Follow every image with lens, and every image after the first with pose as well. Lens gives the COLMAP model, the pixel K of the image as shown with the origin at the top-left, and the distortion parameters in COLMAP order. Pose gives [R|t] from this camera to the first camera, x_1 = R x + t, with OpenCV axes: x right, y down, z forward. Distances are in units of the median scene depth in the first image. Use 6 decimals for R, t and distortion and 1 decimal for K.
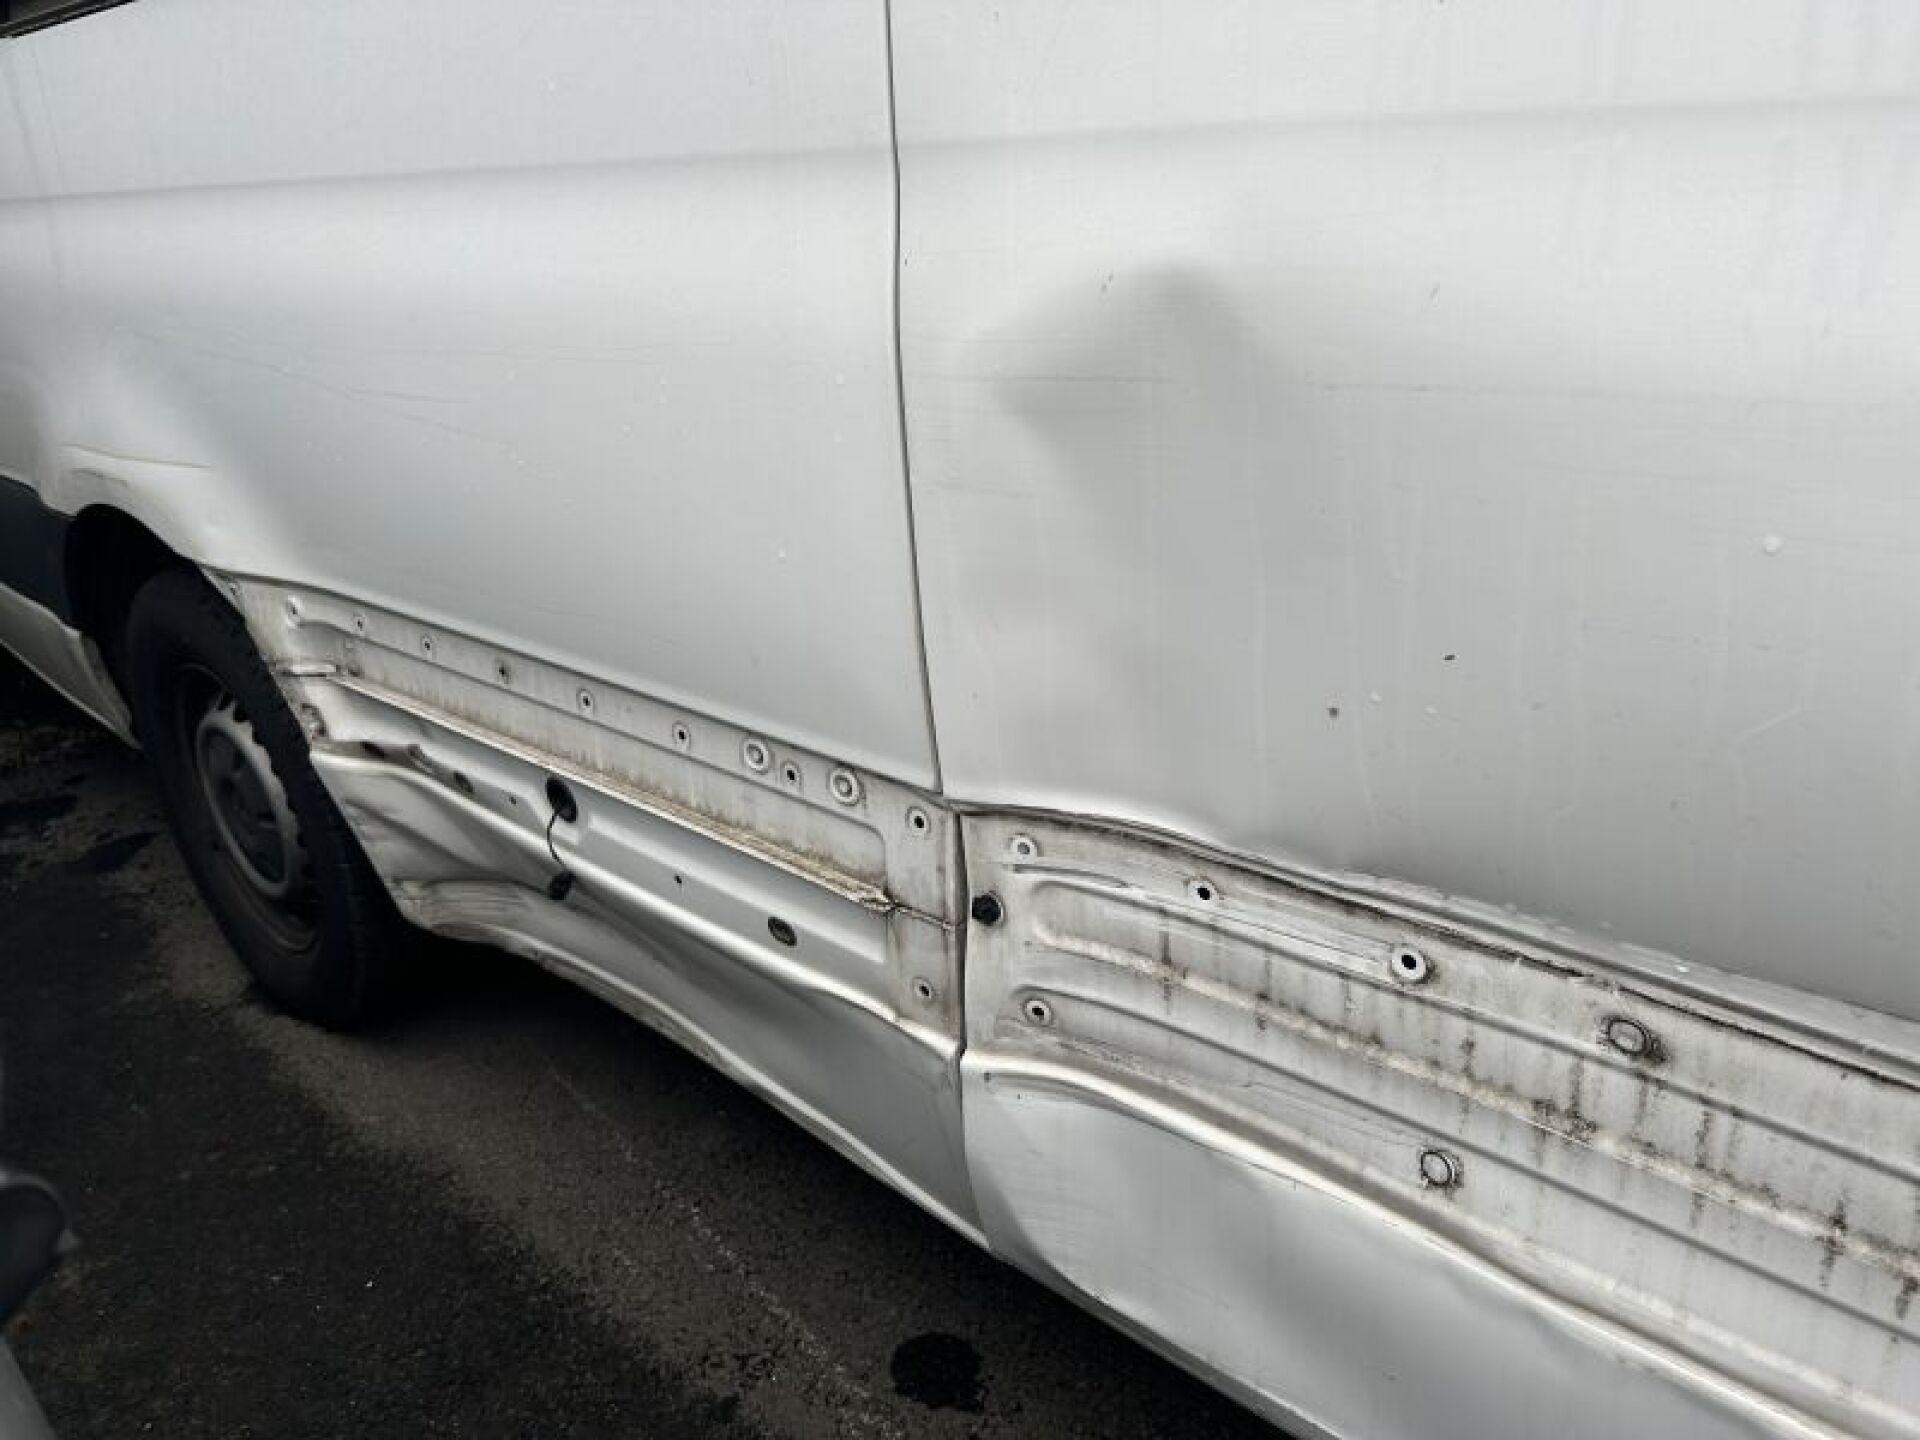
lens RADIAL K [[1313.1, 0, 960.0], [0, 1313.1, 720.0], [0, 0, 1]] dist [-0.002694, -0.002427]
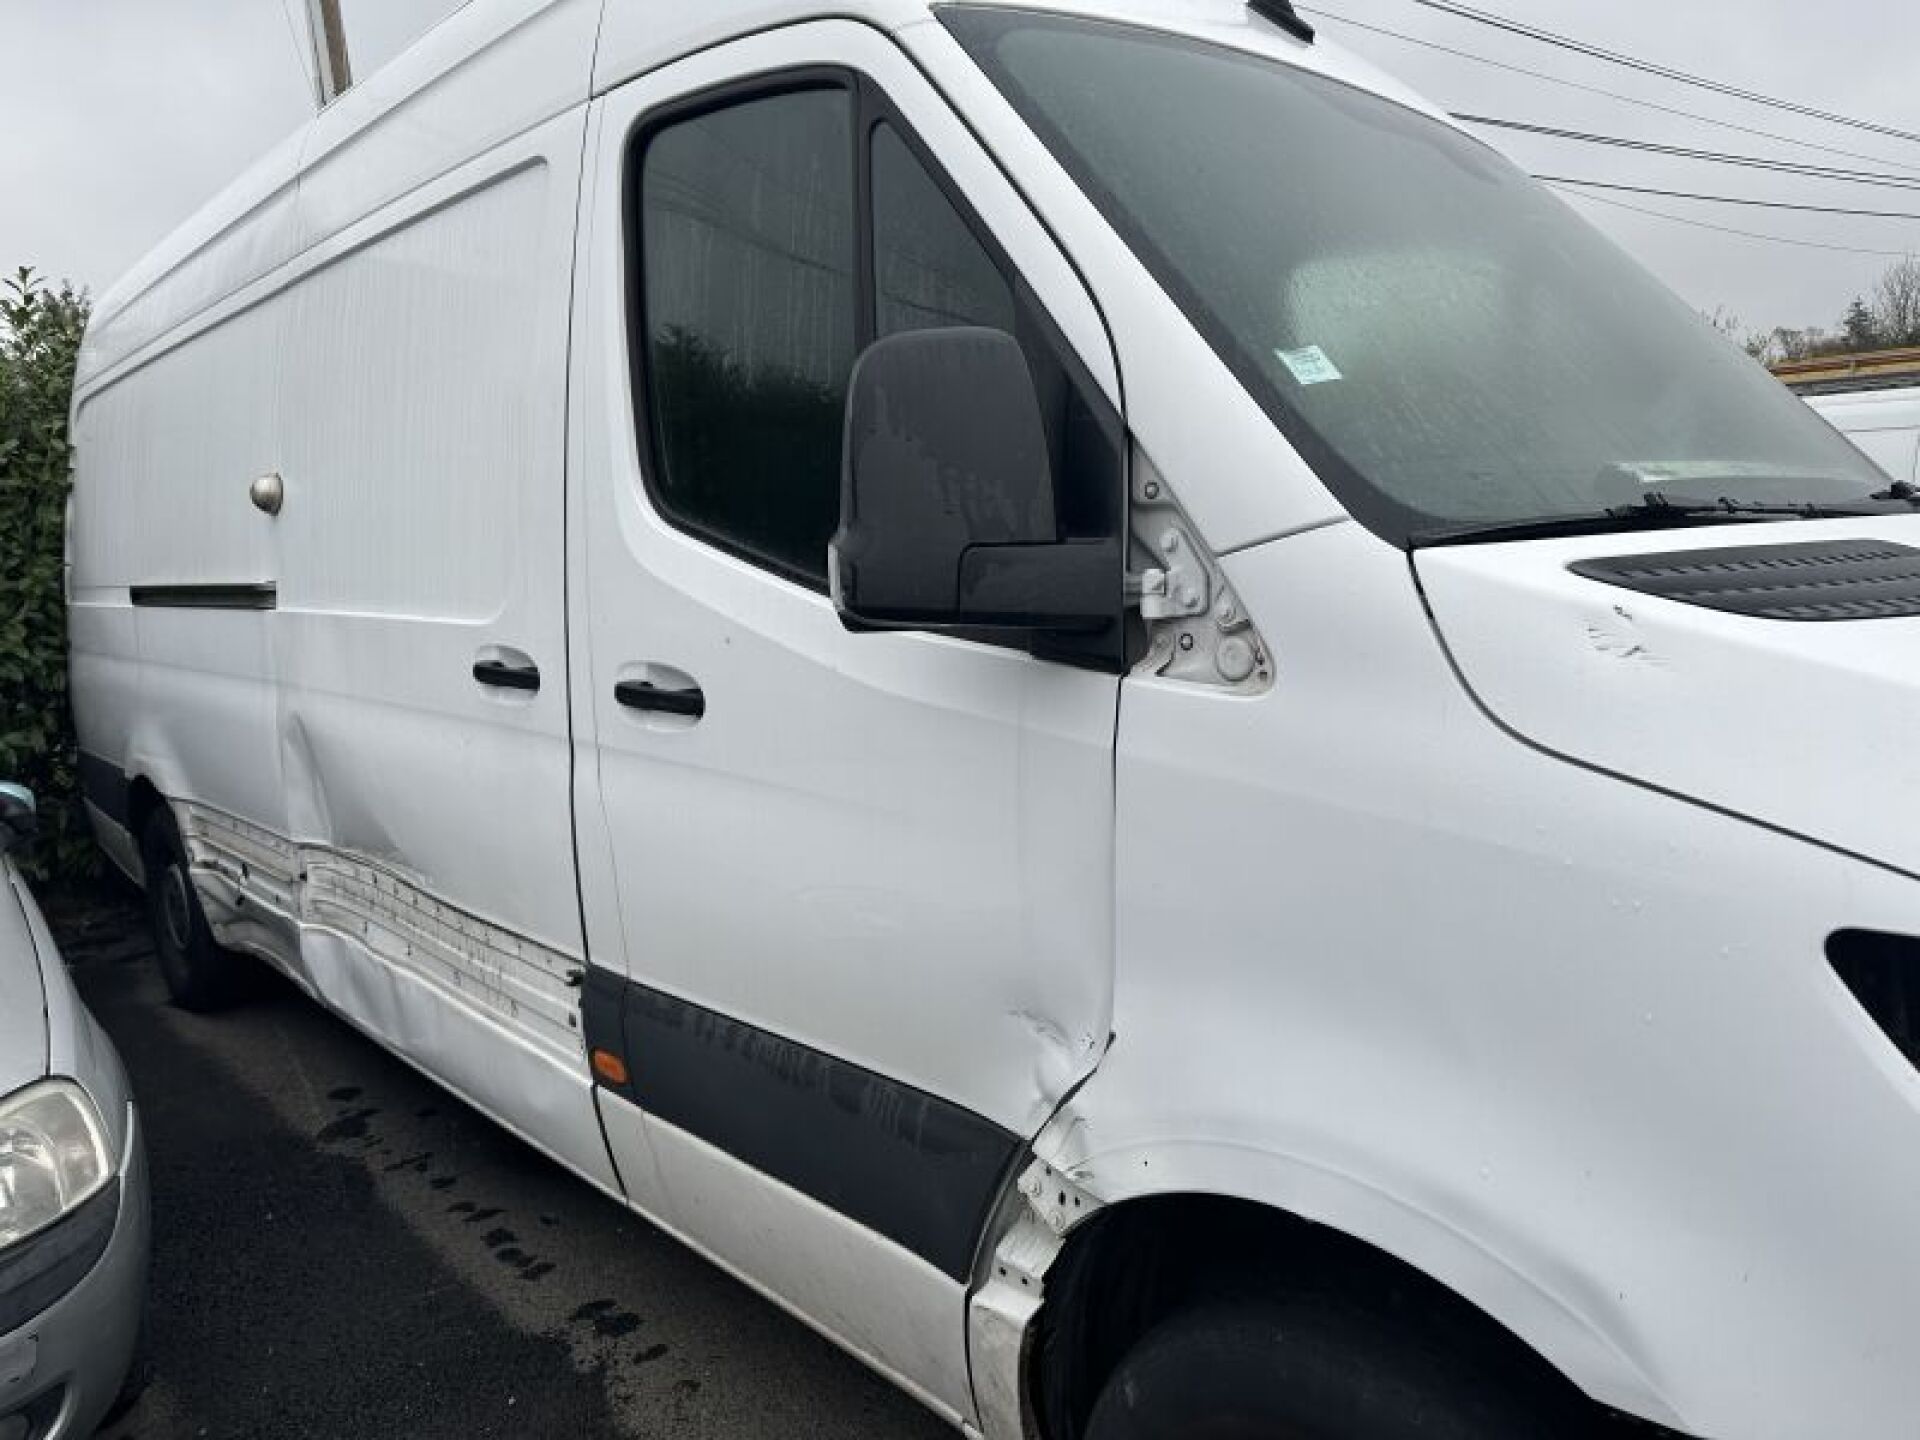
lens RADIAL K [[1313.1, 0, 960.0], [0, 1313.1, 720.0], [0, 0, 1]] dist [-0.002694, -0.002427]
pose [[0.994328, 0.021590, -0.104147, 1.310058], [-0.047711, 0.965678, -0.255323, 0.339924], [0.095060, 0.258844, 0.961230, -1.444427]]
